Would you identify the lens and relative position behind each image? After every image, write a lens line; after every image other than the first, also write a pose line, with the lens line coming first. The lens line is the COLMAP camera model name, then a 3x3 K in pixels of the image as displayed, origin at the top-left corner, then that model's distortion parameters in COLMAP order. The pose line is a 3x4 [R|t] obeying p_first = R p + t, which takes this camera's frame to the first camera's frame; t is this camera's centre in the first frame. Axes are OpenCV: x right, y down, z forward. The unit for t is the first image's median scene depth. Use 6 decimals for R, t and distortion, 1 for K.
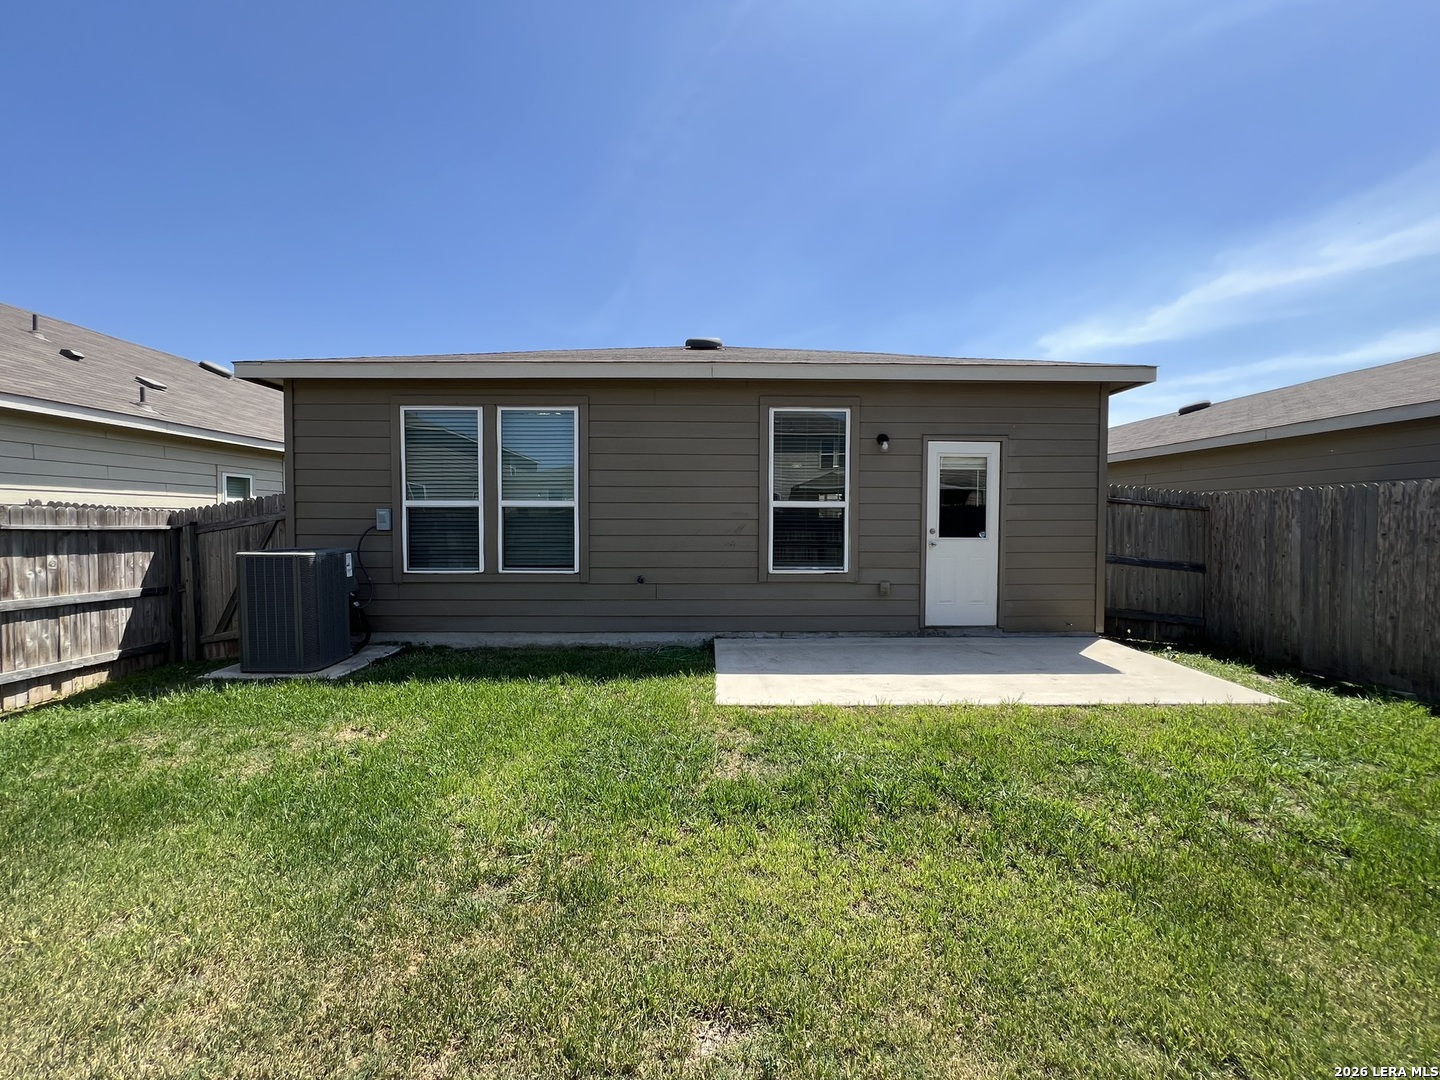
lens RADIAL K [[577.2, 0, 716.9], [0, 577.2, 536.1], [0, 0, 1]] dist [-0.003183, 0.000743]
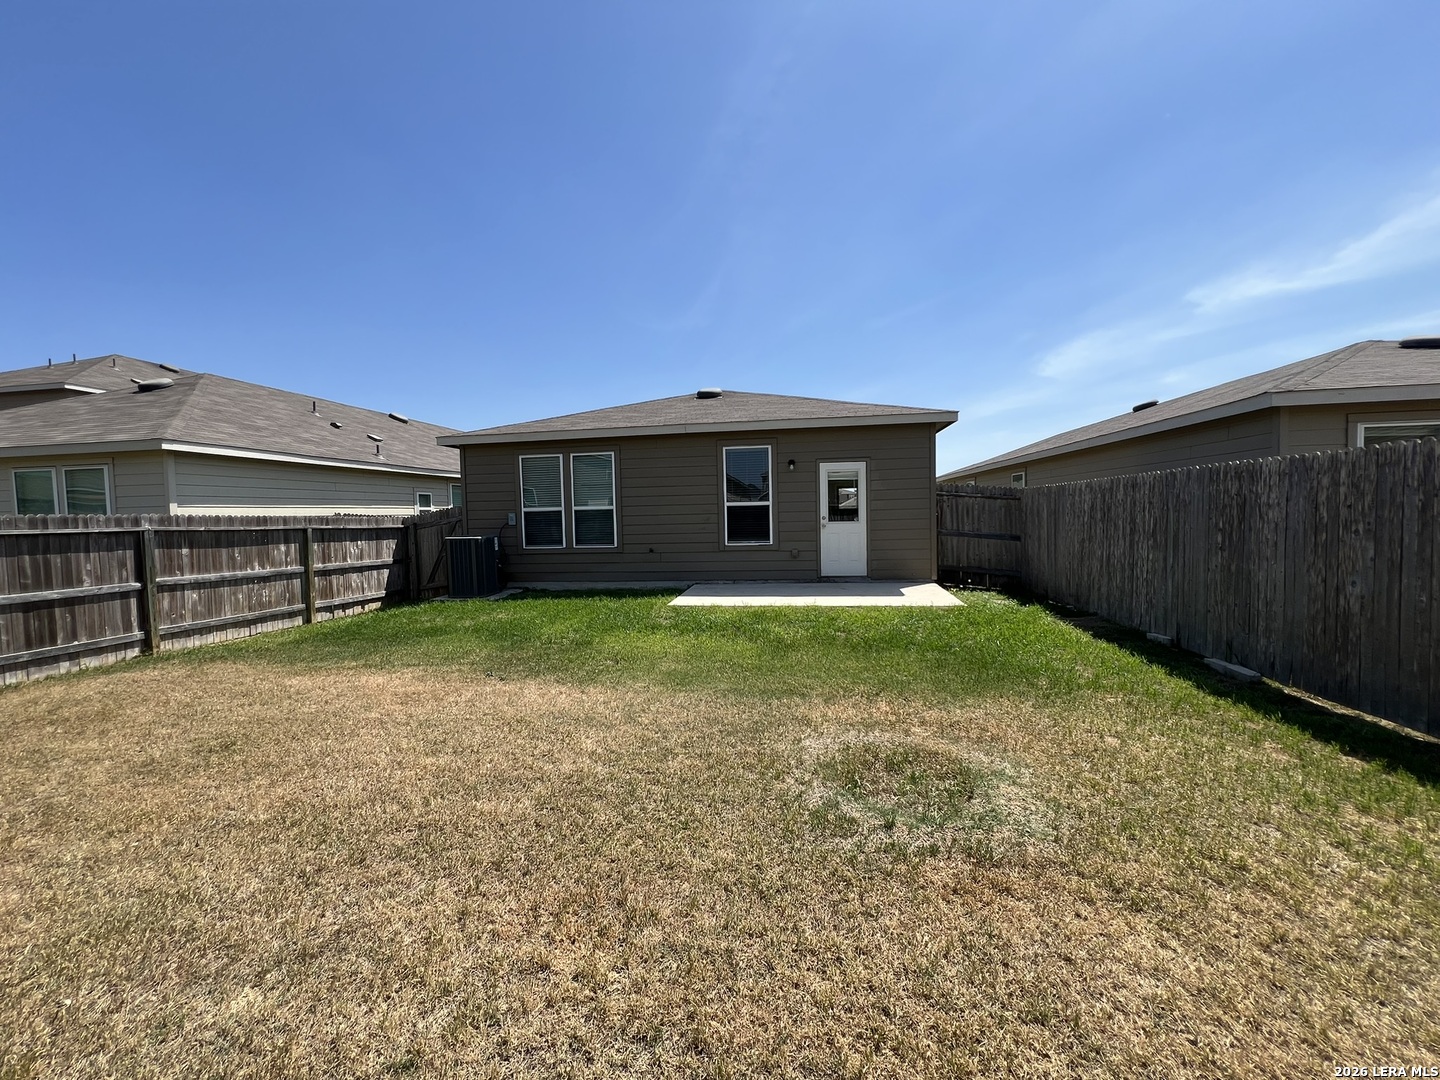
lens RADIAL K [[577.2, 0, 716.9], [0, 577.2, 536.1], [0, 0, 1]] dist [-0.003183, 0.000743]
pose [[0.985443, -0.019376, -0.168900, 0.350679], [0.021726, 0.999691, 0.012077, 0.016475], [0.168614, -0.015571, 0.985559, -0.660774]]
